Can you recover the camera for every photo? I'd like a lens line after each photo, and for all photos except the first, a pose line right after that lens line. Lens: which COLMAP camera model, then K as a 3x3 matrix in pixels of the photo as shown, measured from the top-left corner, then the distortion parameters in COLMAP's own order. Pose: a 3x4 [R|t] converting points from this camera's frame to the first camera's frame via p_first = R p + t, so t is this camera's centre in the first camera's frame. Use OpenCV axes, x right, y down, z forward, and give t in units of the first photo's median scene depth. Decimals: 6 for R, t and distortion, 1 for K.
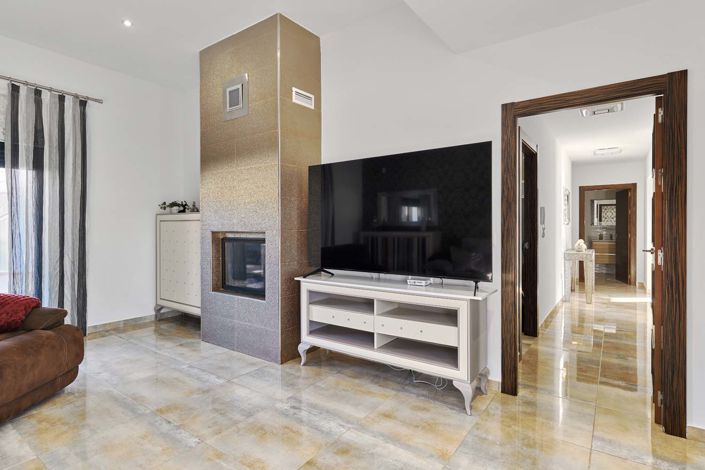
lens RADIAL K [[371.3, 0, 351.1], [0, 371.3, 223.6], [0, 0, 1]] dist [-0.000796, -0.001126]
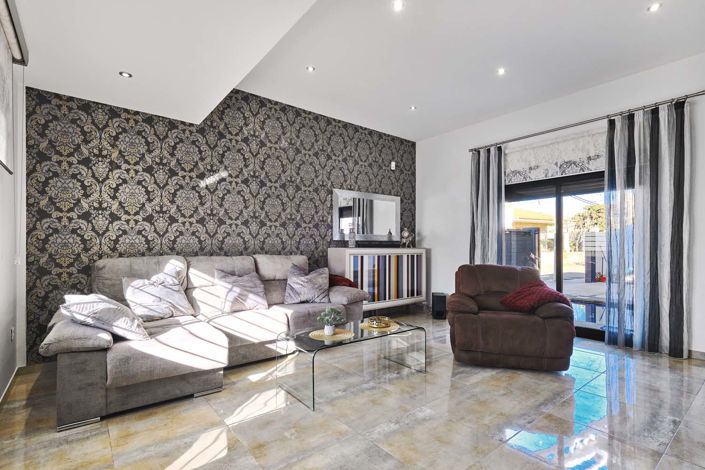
lens RADIAL K [[338.7, 0, 348.7], [0, 338.7, 247.0], [0, 0, 1]] dist [-0.003332, -0.000430]
pose [[-0.272858, -0.003718, -0.962047, 0.366678], [0.002735, 0.999985, -0.004640, 0.035077], [0.962051, -0.003898, -0.272843, 0.515345]]
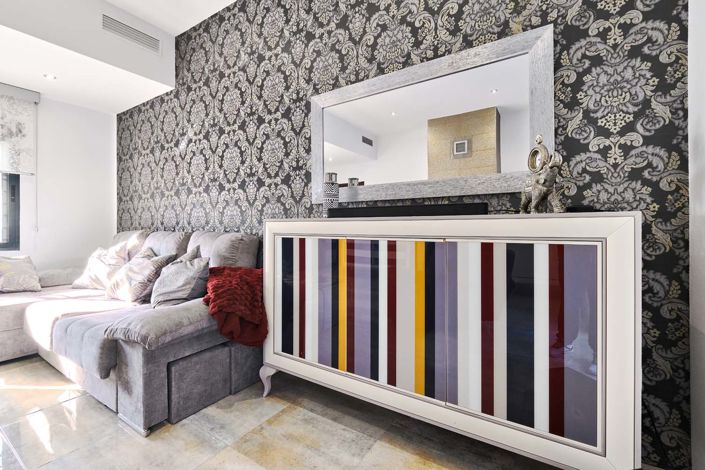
lens RADIAL K [[310.1, 0, 357.4], [0, 310.1, 227.4], [0, 0, 1]] dist [-0.003165, -0.000031]
pose [[-0.998851, 0.001340, -0.047910, -1.084177], [0.001383, 0.999999, -0.000863, 0.048346], [0.047908, -0.000929, -0.998851, 0.703719]]
